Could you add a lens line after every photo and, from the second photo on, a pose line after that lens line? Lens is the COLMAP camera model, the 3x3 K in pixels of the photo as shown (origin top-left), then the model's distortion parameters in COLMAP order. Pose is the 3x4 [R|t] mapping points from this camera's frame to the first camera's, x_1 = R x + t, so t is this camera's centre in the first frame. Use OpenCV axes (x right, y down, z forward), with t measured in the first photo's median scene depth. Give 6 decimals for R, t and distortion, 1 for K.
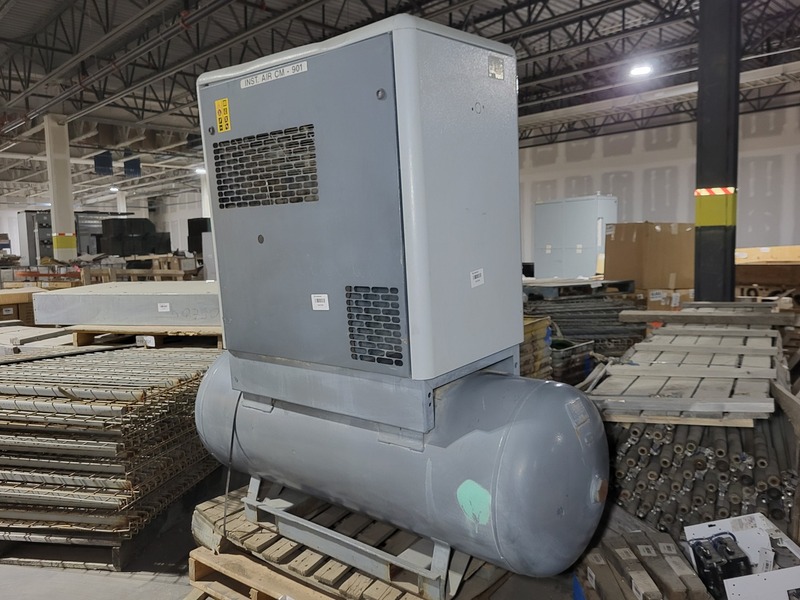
lens RADIAL K [[635.6, 0, 397.8], [0, 635.6, 303.4], [0, 0, 1]] dist [0.032022, -0.002471]
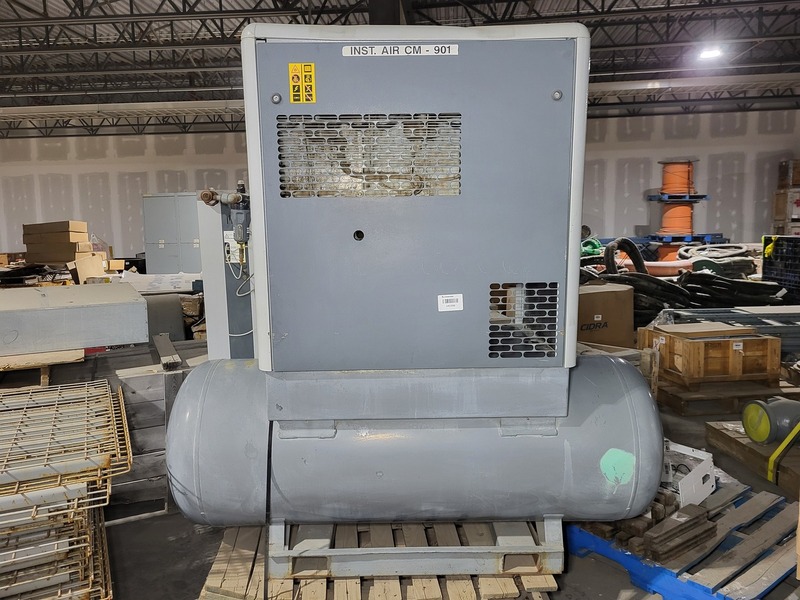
lens RADIAL K [[604.4, 0, 395.4], [0, 604.4, 294.2], [0, 0, 1]] dist [0.049943, -0.002215]
pose [[0.755738, -0.062003, 0.651932, -0.712017], [0.061996, 0.997811, 0.023031, -0.037286], [-0.651933, 0.023011, 0.757927, 0.345938]]
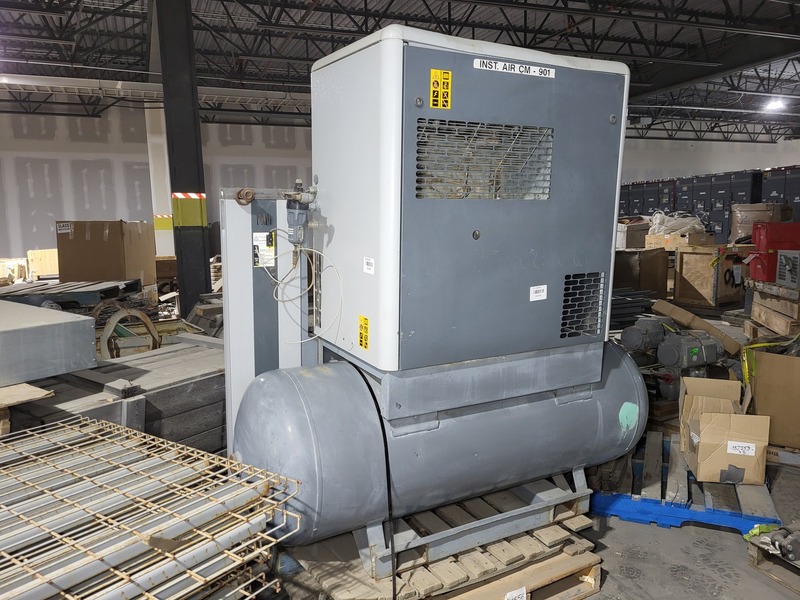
lens RADIAL K [[604.4, 0, 394.2], [0, 604.4, 299.5], [0, 0, 1]] dist [0.049943, -0.002215]
pose [[0.361723, -0.097539, 0.927169, -1.081833], [0.099332, 0.992883, 0.065699, -0.077010], [-0.926979, 0.068333, 0.368838, 0.786064]]
